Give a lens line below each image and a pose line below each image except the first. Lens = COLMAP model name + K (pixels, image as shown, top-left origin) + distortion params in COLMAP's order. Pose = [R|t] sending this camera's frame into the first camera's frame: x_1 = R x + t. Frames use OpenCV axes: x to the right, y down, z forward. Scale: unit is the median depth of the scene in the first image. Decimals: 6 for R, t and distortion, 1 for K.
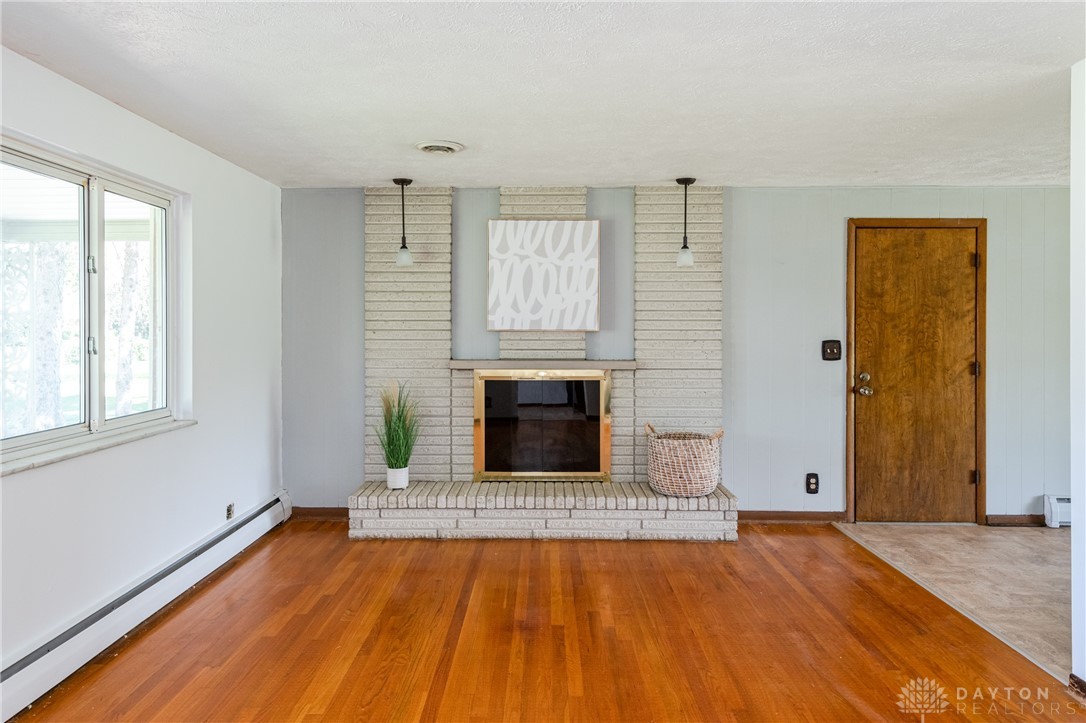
lens RADIAL K [[721.8, 0, 538.6], [0, 721.8, 327.3], [0, 0, 1]] dist [0.030196, -0.003828]
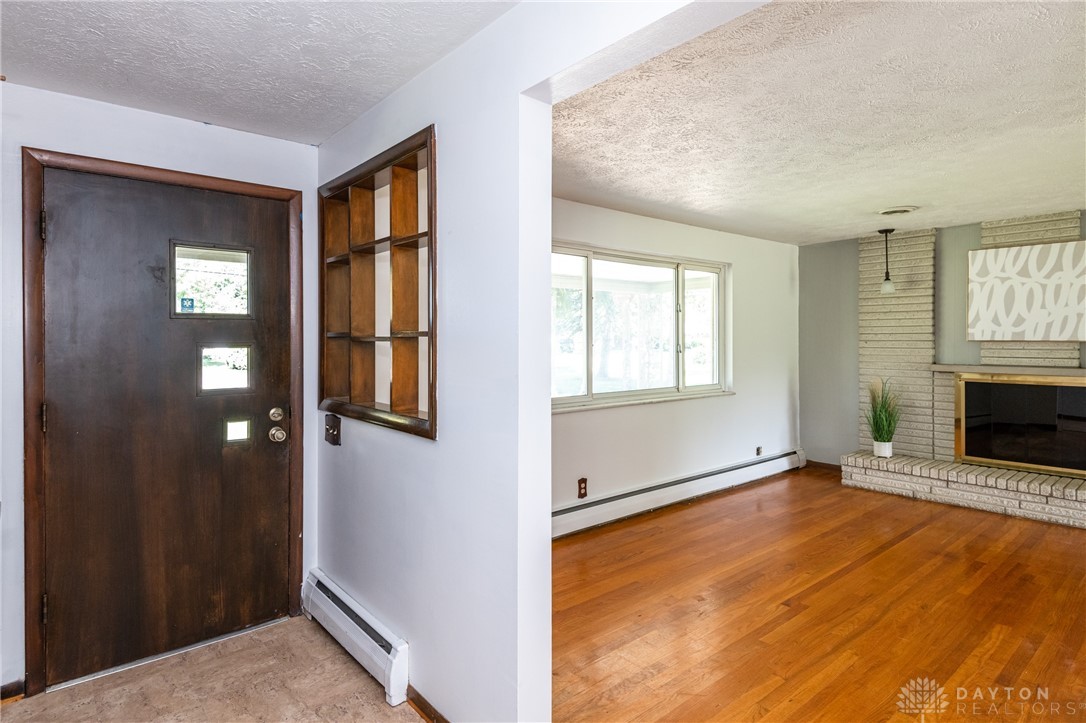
lens RADIAL K [[571.1, 0, 496.4], [0, 571.1, 336.9], [0, 0, 1]] dist [0.002366, -0.010928]
pose [[0.614733, -0.004645, -0.788721, 0.201042], [0.002975, 0.999989, -0.003570, -0.001579], [0.788729, -0.000152, 0.614740, -0.227829]]
